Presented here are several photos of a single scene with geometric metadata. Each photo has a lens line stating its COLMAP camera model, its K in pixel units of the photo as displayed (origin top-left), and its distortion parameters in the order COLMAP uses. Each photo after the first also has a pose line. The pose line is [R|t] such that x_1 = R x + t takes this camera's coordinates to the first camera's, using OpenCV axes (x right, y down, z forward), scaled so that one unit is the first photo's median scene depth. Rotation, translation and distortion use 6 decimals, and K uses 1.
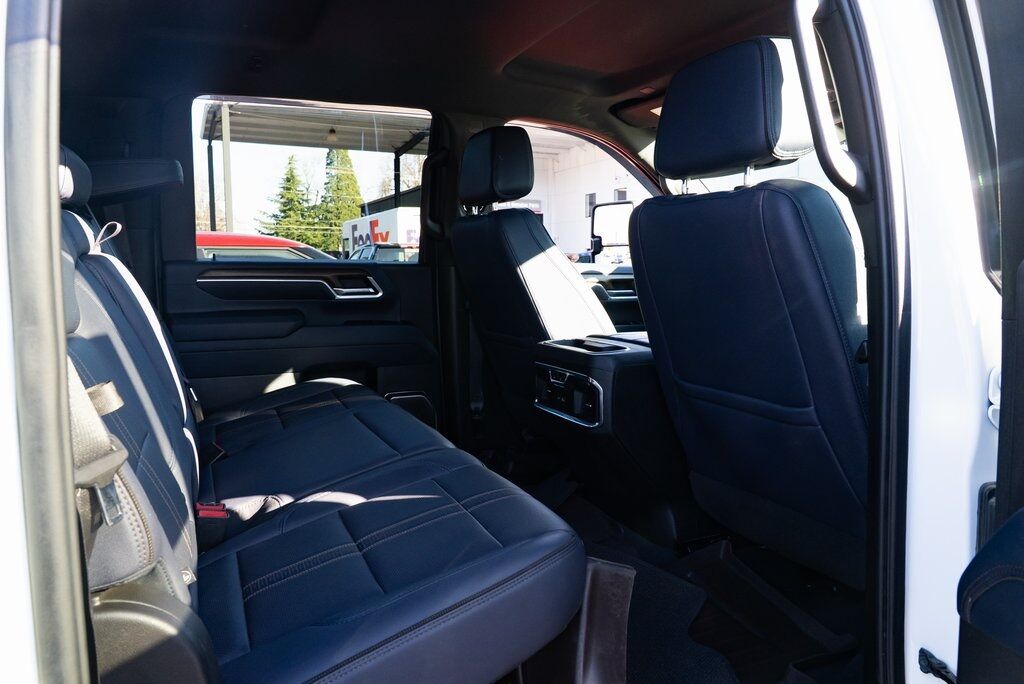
lens RADIAL K [[702.1, 0, 518.1], [0, 702.1, 345.0], [0, 0, 1]] dist [-0.035660, 0.024792]
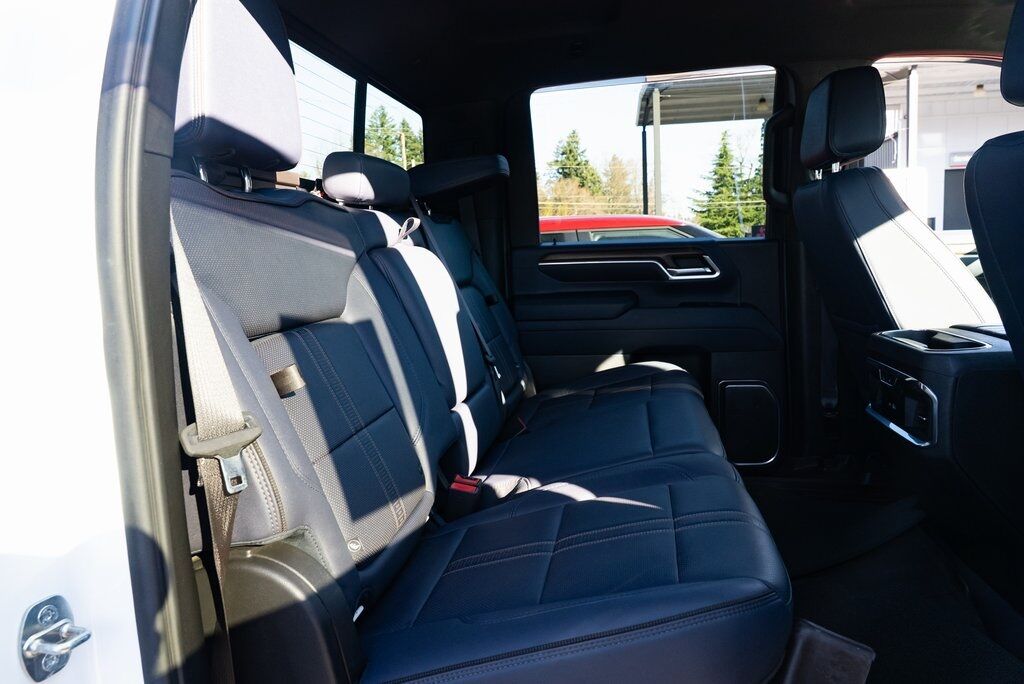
lens RADIAL K [[702.1, 0, 514.5], [0, 702.1, 339.5], [0, 0, 1]] dist [-0.035660, 0.024792]
pose [[0.820999, 0.037205, -0.569716, 0.120063], [-0.022029, 0.999196, 0.033507, -0.011440], [0.570504, -0.014958, 0.821158, 0.087064]]
